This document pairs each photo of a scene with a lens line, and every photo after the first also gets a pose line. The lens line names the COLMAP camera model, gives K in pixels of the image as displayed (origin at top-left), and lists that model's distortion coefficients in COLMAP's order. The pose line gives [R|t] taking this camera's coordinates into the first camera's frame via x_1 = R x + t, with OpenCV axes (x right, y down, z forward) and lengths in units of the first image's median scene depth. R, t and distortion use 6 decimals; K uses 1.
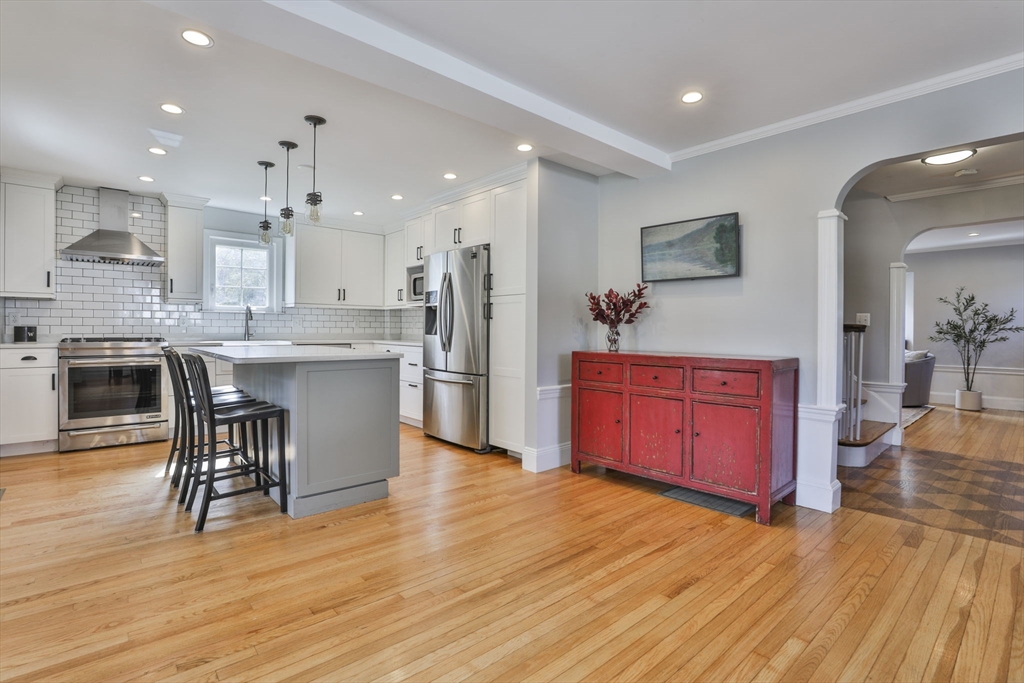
lens RADIAL K [[483.4, 0, 503.3], [0, 483.4, 332.7], [0, 0, 1]] dist [-0.043629, 0.009553]
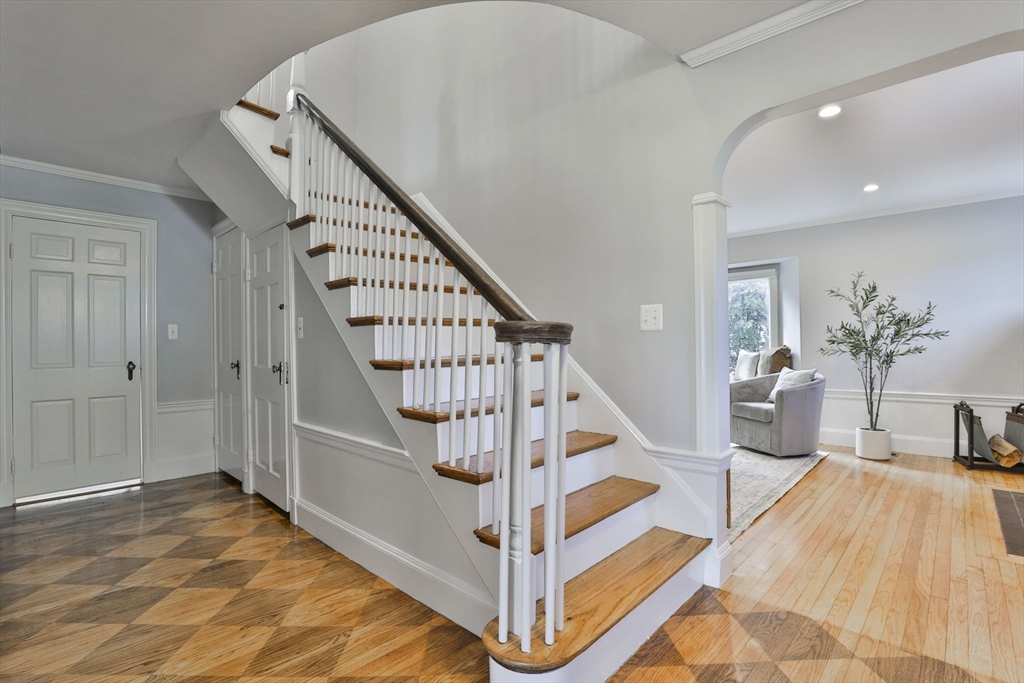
lens RADIAL K [[483.4, 0, 514.1], [0, 483.4, 341.9], [0, 0, 1]] dist [-0.043629, 0.009553]
pose [[0.993566, -0.017511, 0.111892, 0.423441], [0.019230, 0.999713, -0.014309, 0.000936], [-0.111609, 0.016369, 0.993617, 0.394050]]
